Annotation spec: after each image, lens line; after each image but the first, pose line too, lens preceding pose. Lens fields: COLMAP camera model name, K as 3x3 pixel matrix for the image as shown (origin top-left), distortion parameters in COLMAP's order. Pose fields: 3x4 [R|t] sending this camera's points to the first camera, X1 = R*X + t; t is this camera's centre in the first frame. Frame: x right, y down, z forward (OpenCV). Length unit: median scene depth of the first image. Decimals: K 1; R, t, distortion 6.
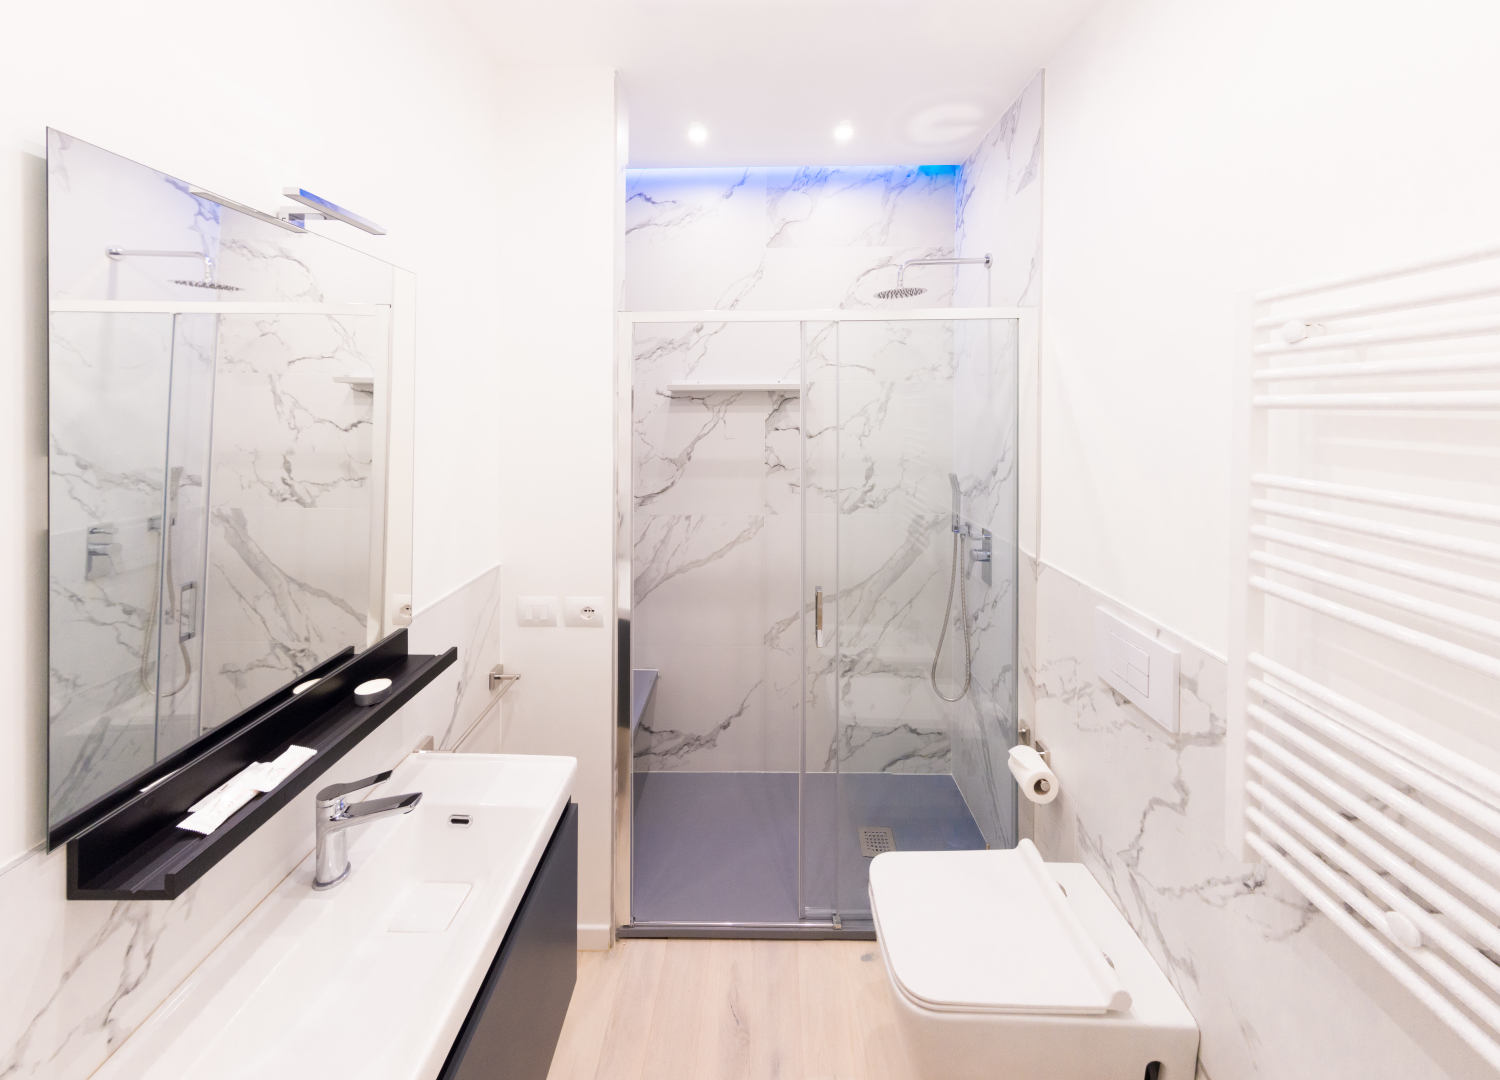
lens RADIAL K [[528.8, 0, 750.7], [0, 528.8, 605.1], [0, 0, 1]] dist [0.005859, -0.000190]
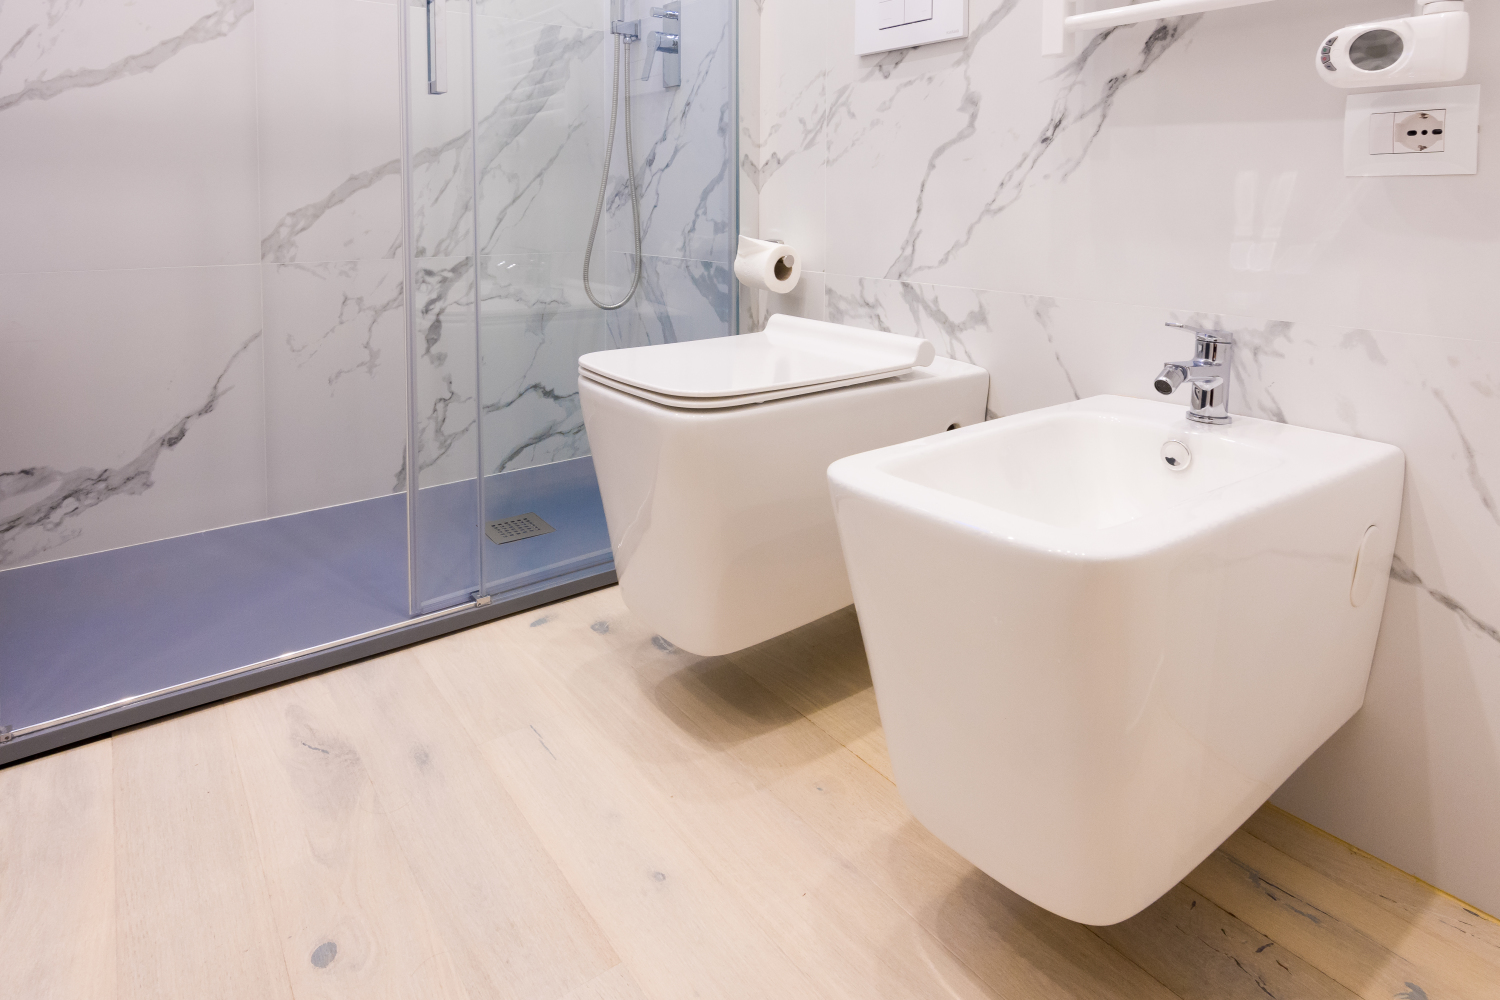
lens RADIAL K [[831.9, 0, 750.0], [0, 831.9, 500.0], [0, 0, 1]] dist [0.001931, 0.001335]
pose [[0.795325, -0.055103, 0.603674, -0.199067], [0.029630, 0.998203, 0.052078, 0.557612], [-0.605459, -0.023532, 0.795529, 0.078149]]
